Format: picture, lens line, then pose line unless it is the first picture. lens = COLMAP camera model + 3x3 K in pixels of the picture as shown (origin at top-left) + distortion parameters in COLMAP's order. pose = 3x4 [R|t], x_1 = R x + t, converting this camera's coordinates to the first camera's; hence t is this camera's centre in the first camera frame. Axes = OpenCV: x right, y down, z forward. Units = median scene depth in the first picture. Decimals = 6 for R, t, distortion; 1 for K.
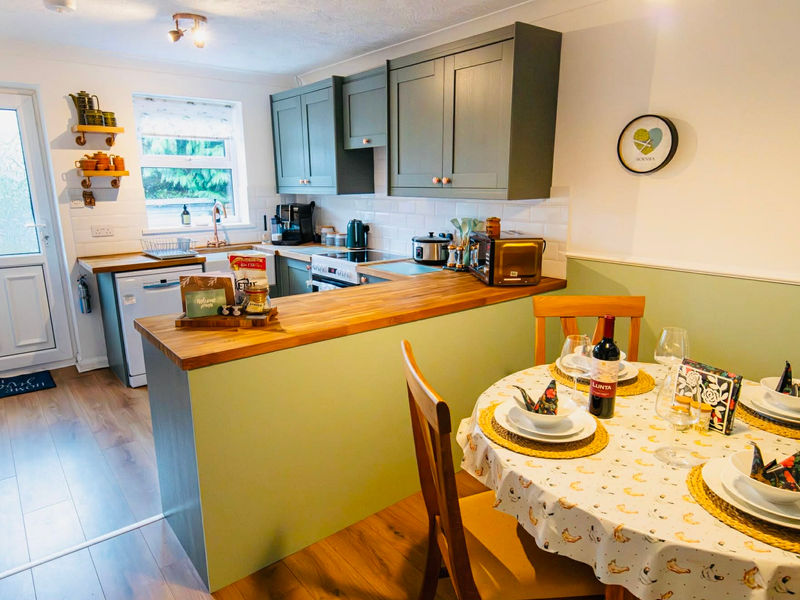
lens RADIAL K [[539.6, 0, 398.1], [0, 539.6, 304.7], [0, 0, 1]] dist [0.018773, -0.003395]
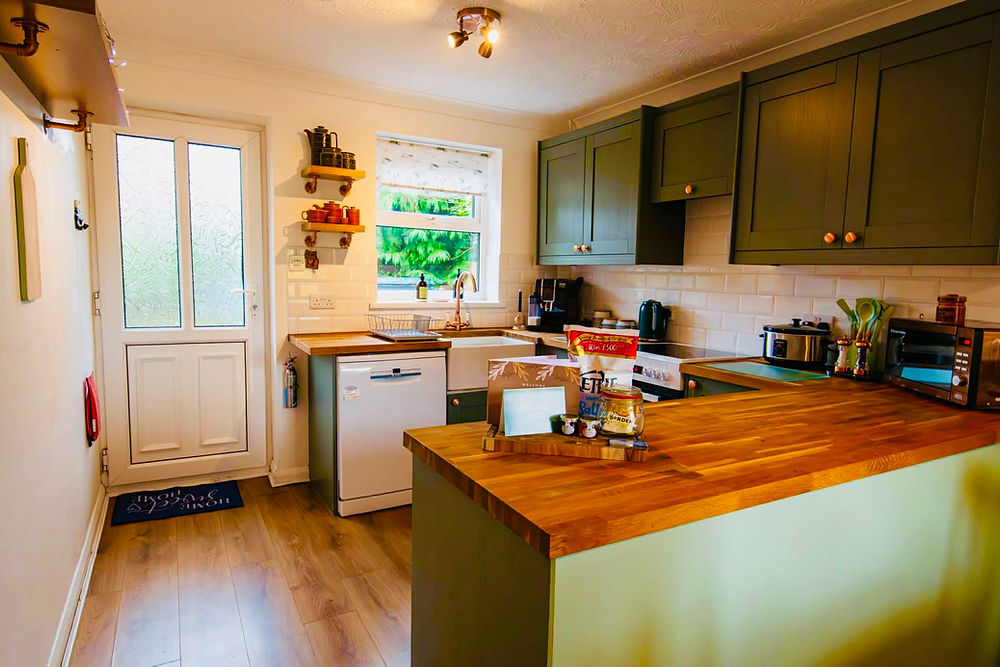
lens RADIAL K [[576.0, 0, 501.9], [0, 576.0, 332.7], [0, 0, 1]] dist [0.004346, 0.000256]
pose [[0.990278, 0.046173, -0.131219, -0.191506], [-0.063337, 0.989515, -0.129803, -0.002269], [0.123849, 0.136852, 0.982819, 0.244488]]
